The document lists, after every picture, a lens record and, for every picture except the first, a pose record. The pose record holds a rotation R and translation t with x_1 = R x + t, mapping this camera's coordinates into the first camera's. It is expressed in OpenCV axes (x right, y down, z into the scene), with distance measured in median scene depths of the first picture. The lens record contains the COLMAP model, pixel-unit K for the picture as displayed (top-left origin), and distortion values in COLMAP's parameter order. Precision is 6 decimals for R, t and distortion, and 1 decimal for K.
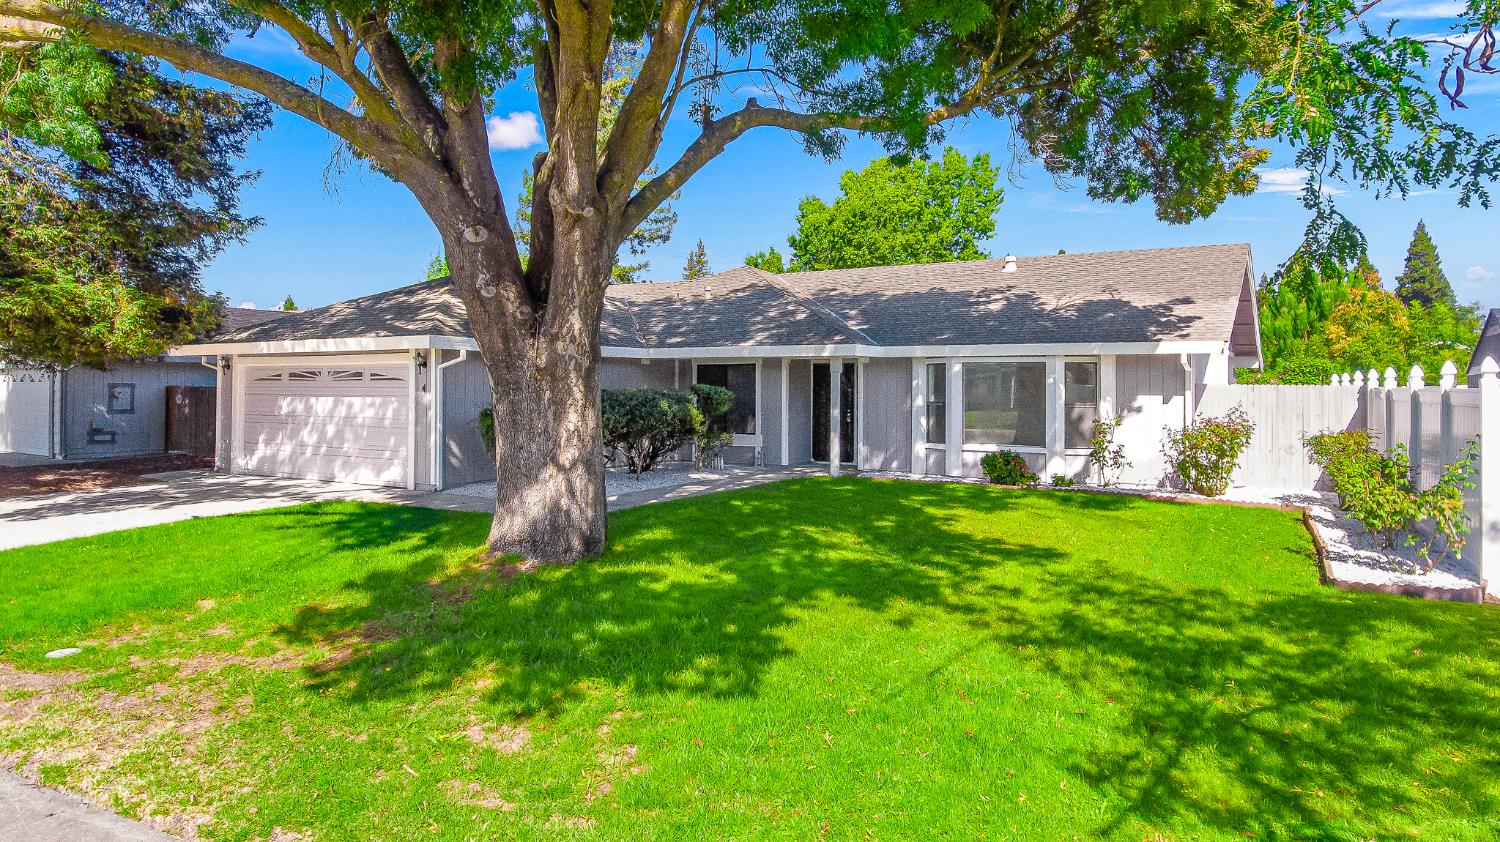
lens RADIAL K [[930.0, 0, 753.0], [0, 930.0, 378.5], [0, 0, 1]] dist [0.012592, -0.001515]
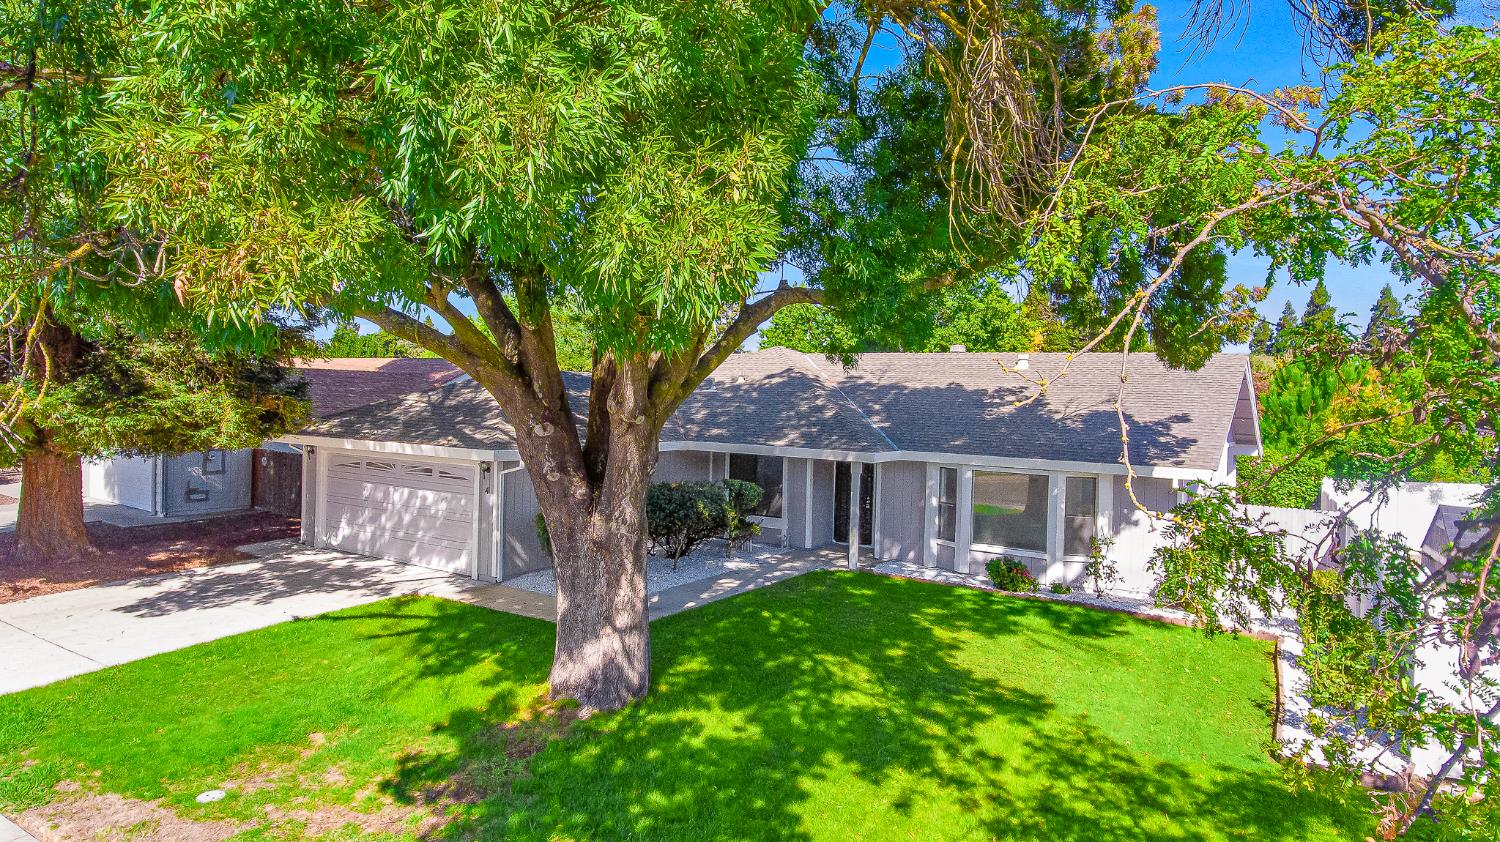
lens RADIAL K [[891.7, 0, 747.8], [0, 891.7, 410.8], [0, 0, 1]] dist [0.000635, 0.002177]
pose [[0.999084, 0.014887, -0.040122, 0.001139], [-0.014193, 0.999746, 0.017523, -0.113323], [0.040373, -0.016938, 0.999041, -0.059174]]
